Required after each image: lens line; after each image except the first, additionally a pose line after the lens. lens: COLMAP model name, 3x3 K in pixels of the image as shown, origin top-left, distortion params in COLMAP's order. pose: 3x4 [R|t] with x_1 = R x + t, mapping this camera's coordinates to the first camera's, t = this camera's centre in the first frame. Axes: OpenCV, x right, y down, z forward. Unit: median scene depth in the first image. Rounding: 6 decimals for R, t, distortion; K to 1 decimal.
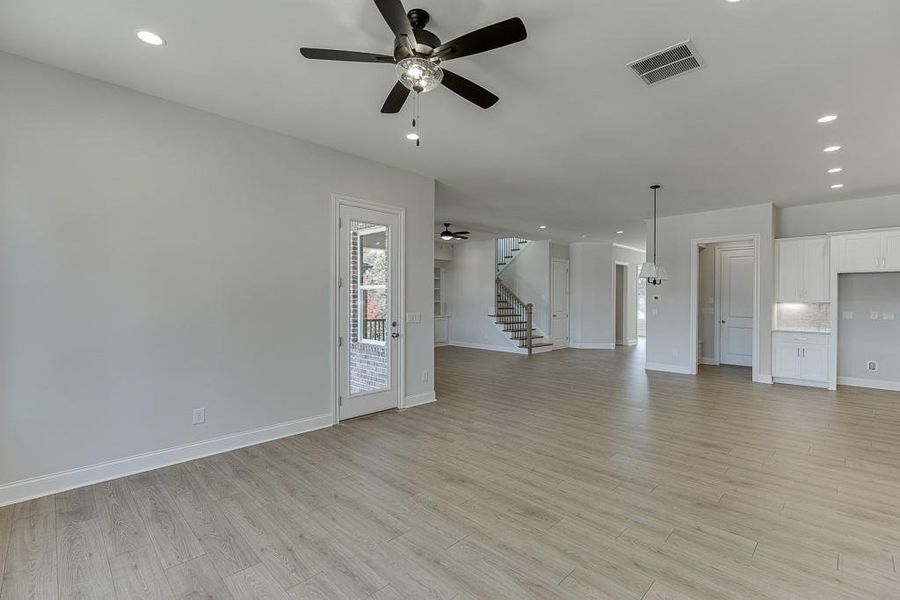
lens RADIAL K [[400.6, 0, 456.6], [0, 400.6, 302.2], [0, 0, 1]] dist [0.006428, -0.000209]
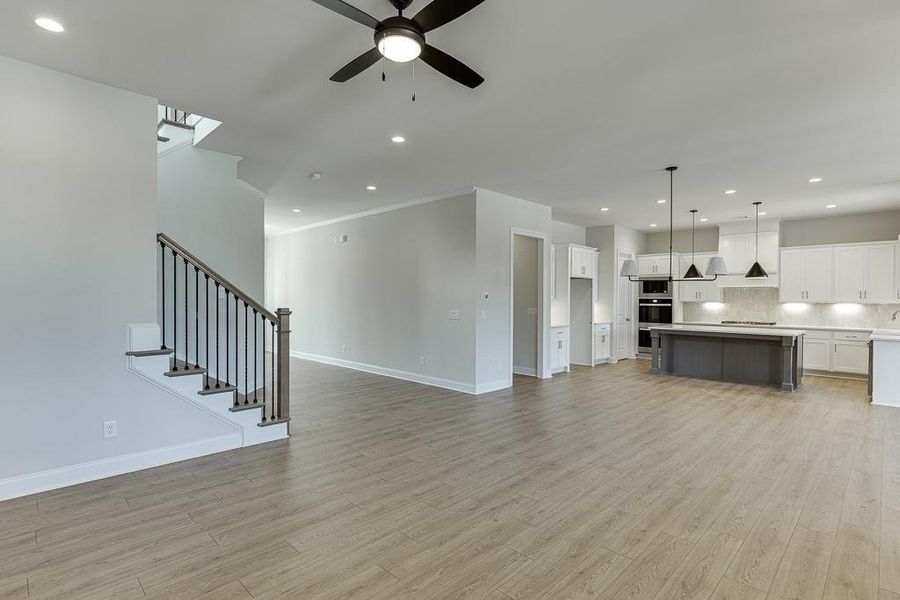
lens RADIAL K [[444.1, 0, 457.9], [0, 444.1, 301.7], [0, 0, 1]] dist [-0.007120, -0.000861]
pose [[-0.006587, -0.010997, 0.999918, -0.256650], [0.002510, 0.999936, 0.011014, -0.007187], [-0.999975, 0.002582, -0.006559, 0.823386]]
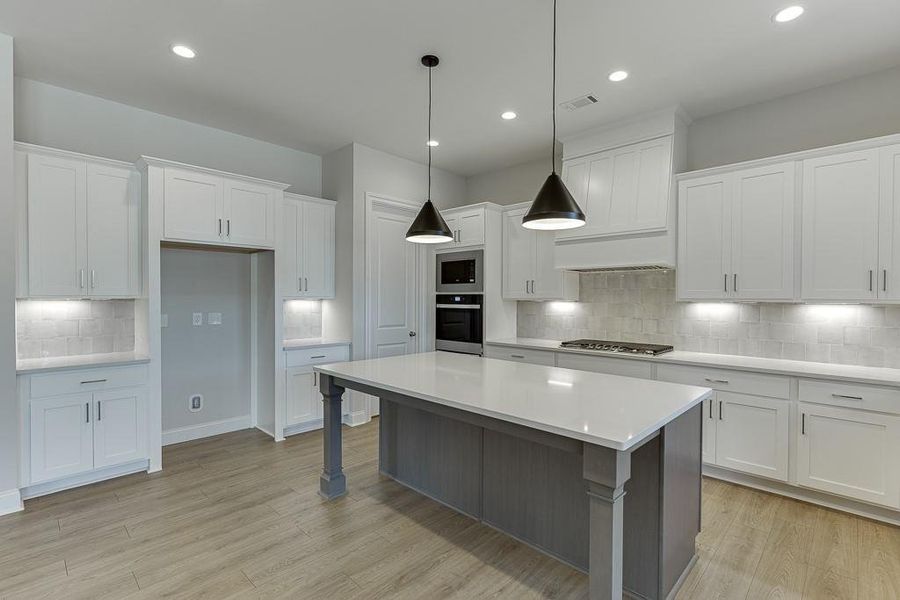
lens RADIAL K [[416.3, 0, 456.8], [0, 416.3, 301.8], [0, 0, 1]] dist [-0.004081, -0.000358]
pose [[-0.014824, -0.015828, 0.999765, 0.249279], [0.005430, 0.999859, 0.015910, -0.000975], [-0.999875, 0.005664, -0.014736, 0.383581]]
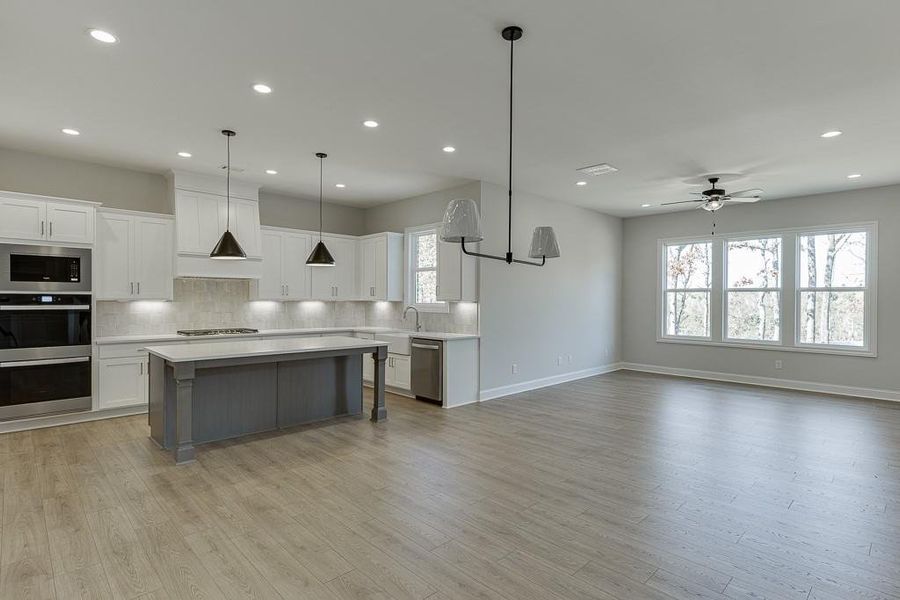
lens RADIAL K [[458.4, 0, 457.8], [0, 458.4, 301.9], [0, 0, 1]] dist [-0.009644, 0.000743]
pose [[-0.999835, -0.010481, 0.014808, 0.304080], [-0.010254, 0.999829, 0.015377, -0.005459], [-0.014966, 0.015223, -0.999772, 0.836733]]
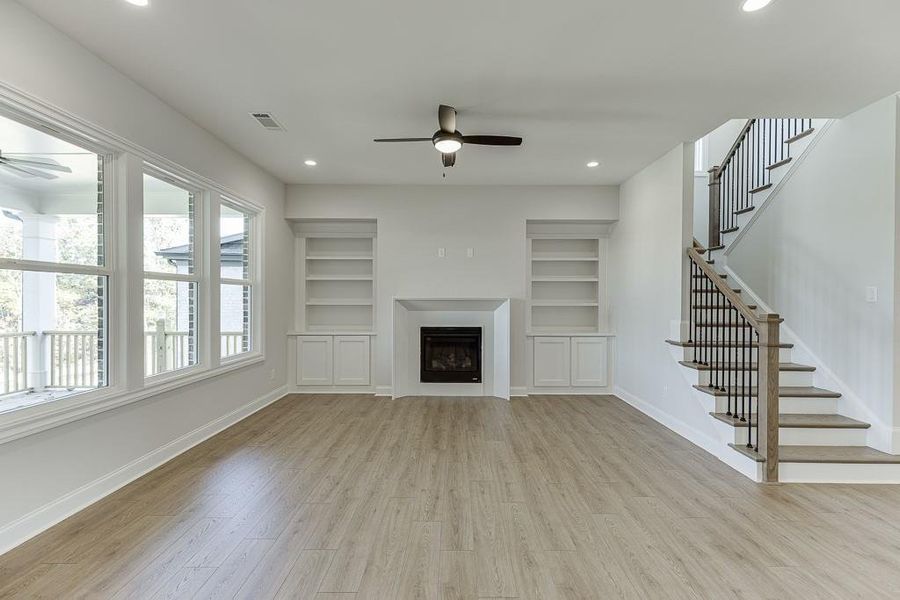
lens RADIAL K [[400.6, 0, 456.6], [0, 400.6, 302.2], [0, 0, 1]] dist [0.006428, -0.000209]
pose [[0.703274, 0.004583, -0.710904, 0.229975], [-0.008118, 0.999966, -0.001584, -0.003059], [0.710872, 0.006885, 0.703287, 0.615404]]
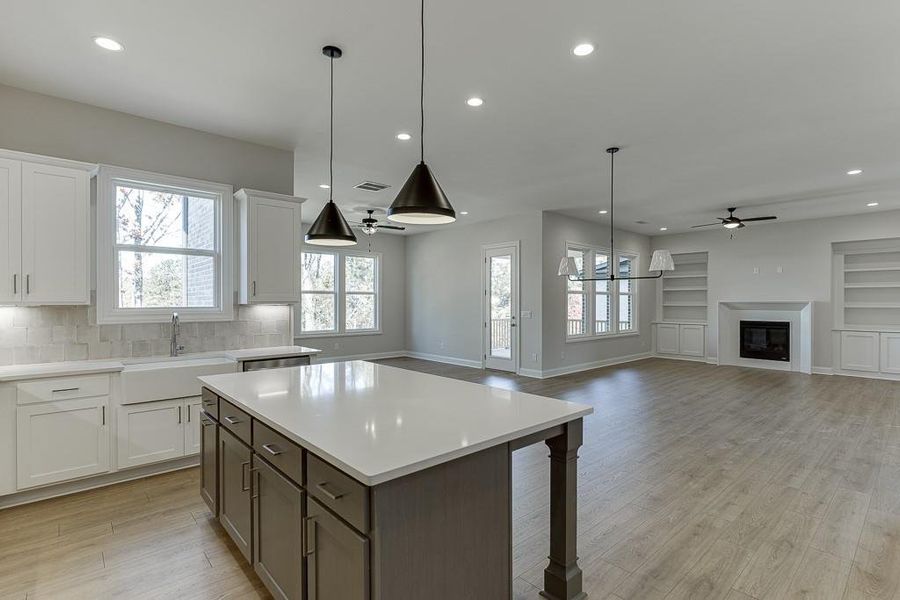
lens RADIAL K [[434.0, 0, 460.6], [0, 434.0, 301.1], [0, 0, 1]] dist [-0.002914, -0.000100]
pose [[-0.043731, -0.003707, -0.999036, 0.737793], [-0.012017, 0.999923, -0.003185, -0.000057], [0.998971, 0.011866, -0.043772, 0.424489]]
